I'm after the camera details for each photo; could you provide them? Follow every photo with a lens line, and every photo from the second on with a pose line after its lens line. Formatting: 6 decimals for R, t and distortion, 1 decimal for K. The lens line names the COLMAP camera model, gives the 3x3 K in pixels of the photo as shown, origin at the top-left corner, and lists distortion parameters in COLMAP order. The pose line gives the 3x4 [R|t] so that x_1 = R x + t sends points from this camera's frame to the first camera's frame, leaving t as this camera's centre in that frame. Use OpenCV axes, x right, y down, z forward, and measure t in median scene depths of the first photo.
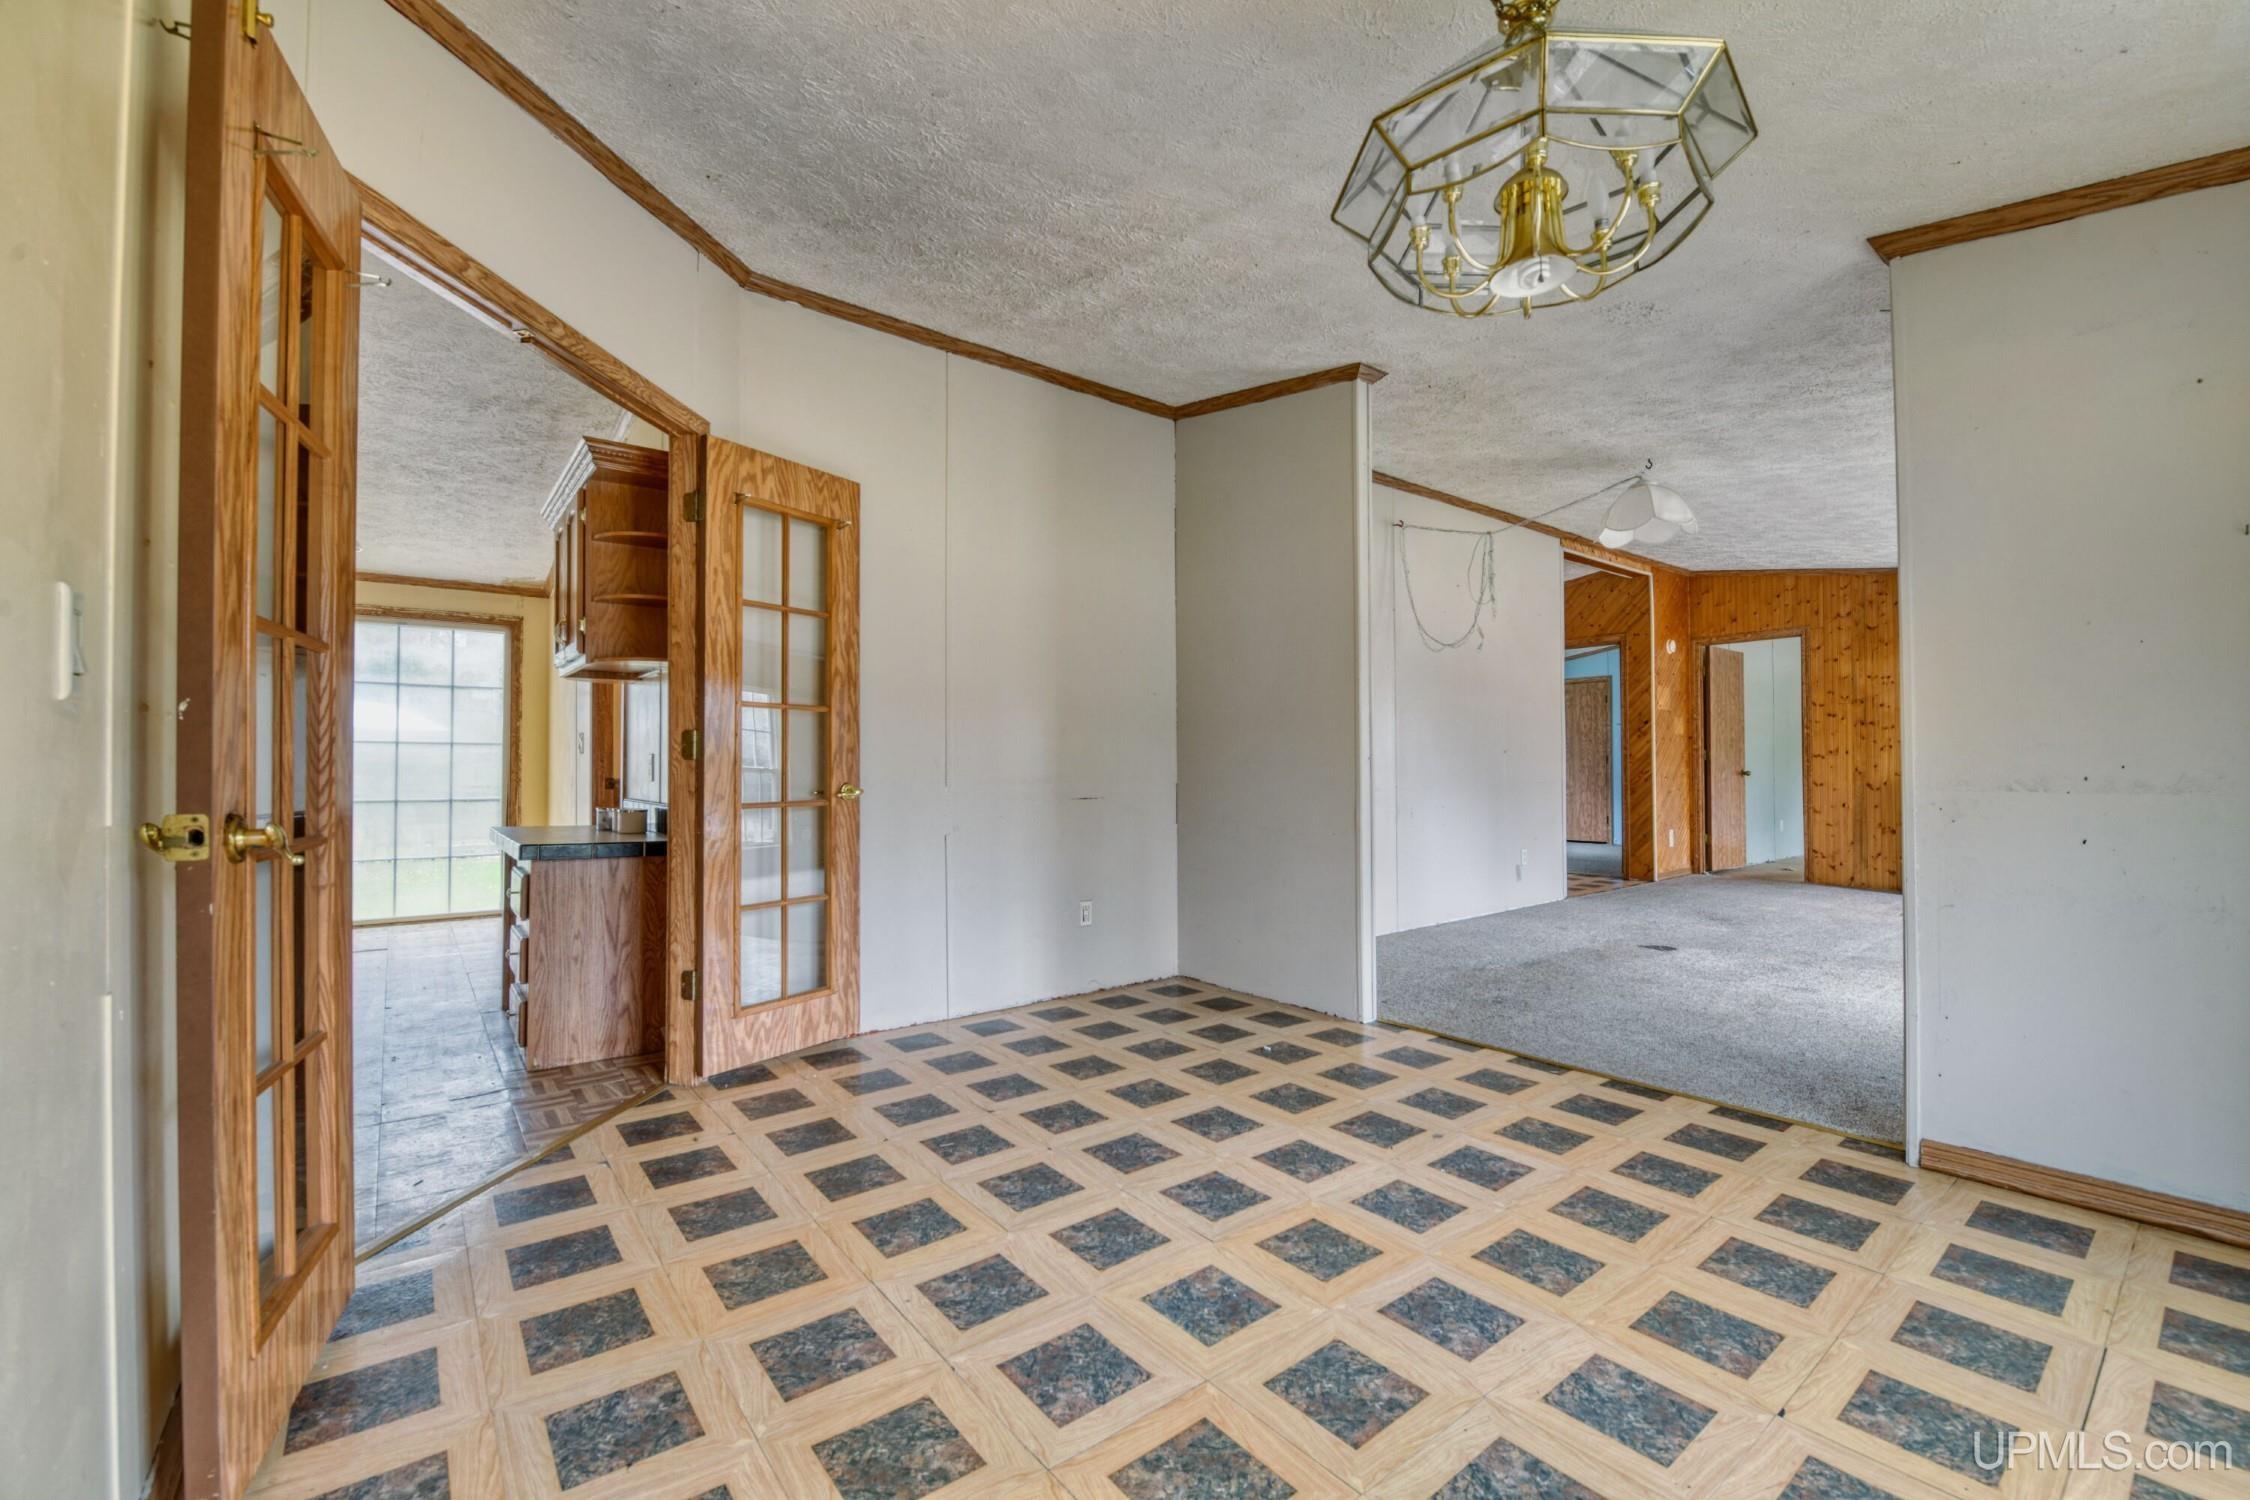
lens RADIAL K [[915.7, 0, 1125.1], [0, 915.7, 754.6], [0, 0, 1]] dist [-0.000901, -0.000021]
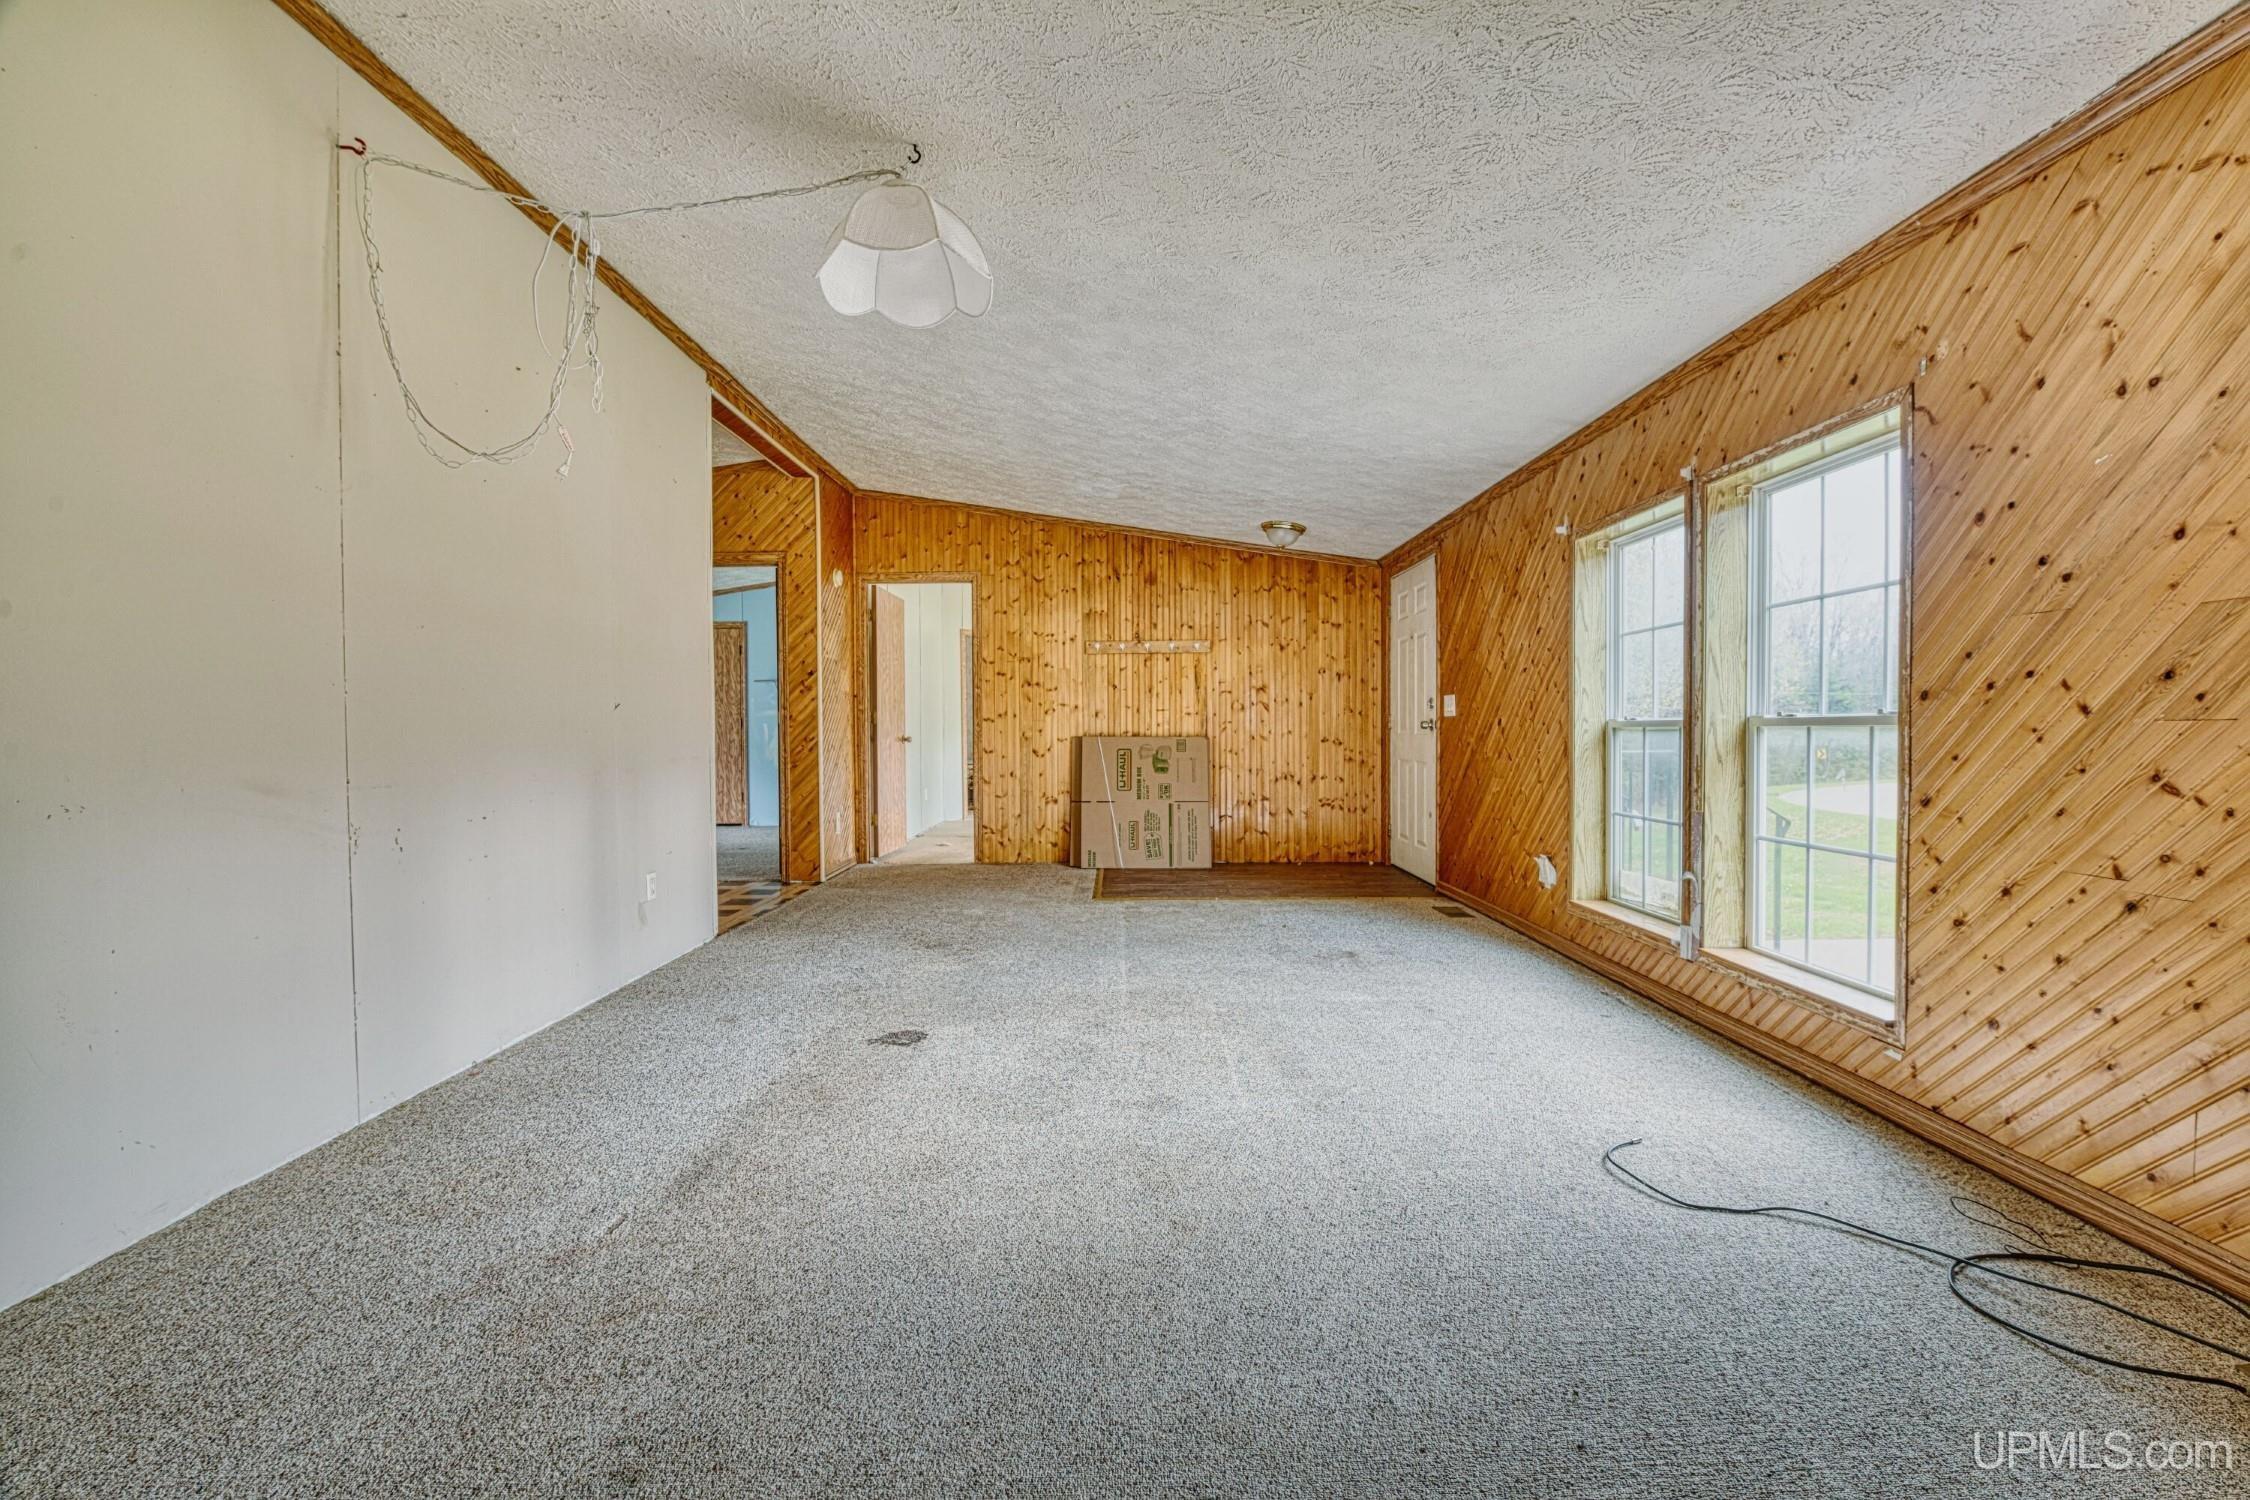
lens RADIAL K [[915.7, 0, 1121.7], [0, 915.7, 739.2], [0, 0, 1]] dist [-0.000901, -0.000021]
pose [[0.616276, -0.006693, 0.787502, 0.130354], [-0.009382, 0.999831, 0.015839, 0.004838], [-0.787475, -0.017149, 0.616108, 0.328224]]
